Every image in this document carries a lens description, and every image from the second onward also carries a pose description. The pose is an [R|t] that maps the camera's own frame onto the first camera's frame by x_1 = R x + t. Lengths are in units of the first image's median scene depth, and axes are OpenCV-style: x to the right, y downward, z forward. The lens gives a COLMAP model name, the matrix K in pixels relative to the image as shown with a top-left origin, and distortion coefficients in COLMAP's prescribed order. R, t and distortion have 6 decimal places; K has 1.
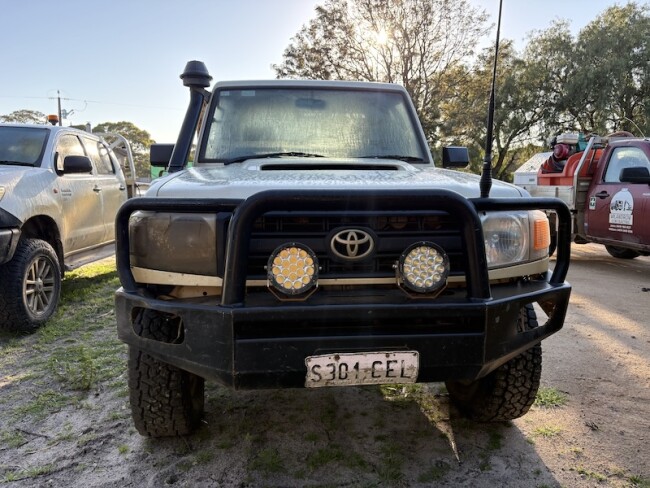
lens RADIAL K [[490.6, 0, 323.1], [0, 490.6, 248.4], [0, 0, 1]] dist [0.027468, -0.025419]
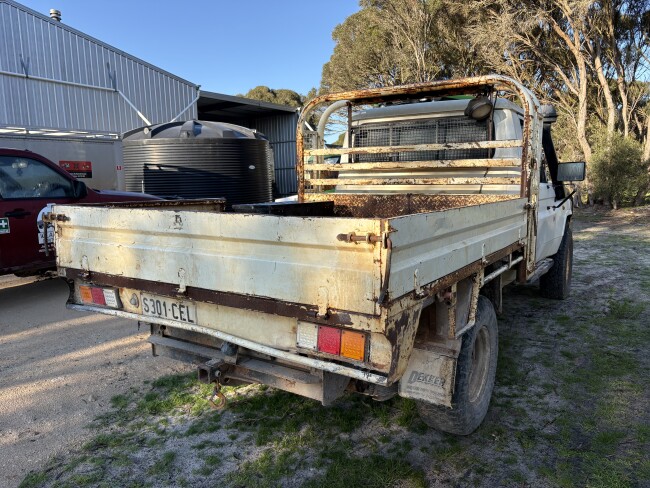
lens RADIAL K [[490.6, 0, 326.3], [0, 490.6, 245.3], [0, 0, 1]] dist [0.027468, -0.025419]
pose [[-0.769777, -0.076278, 0.633739, -0.917420], [0.105186, 0.964103, 0.243805, -0.516478], [-0.629587, 0.254336, -0.734121, 3.273692]]
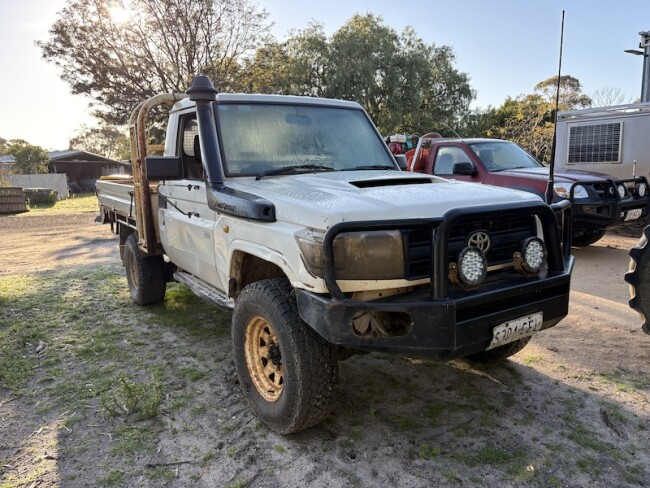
lens RADIAL K [[490.6, 0, 325.3], [0, 490.6, 240.3], [0, 0, 1]] dist [0.027468, -0.025419]
pose [[0.891422, -0.090919, 0.443960, -0.690915], [0.085985, 0.995805, 0.031284, -0.071793], [-0.444942, 0.010287, 0.895500, -0.025180]]
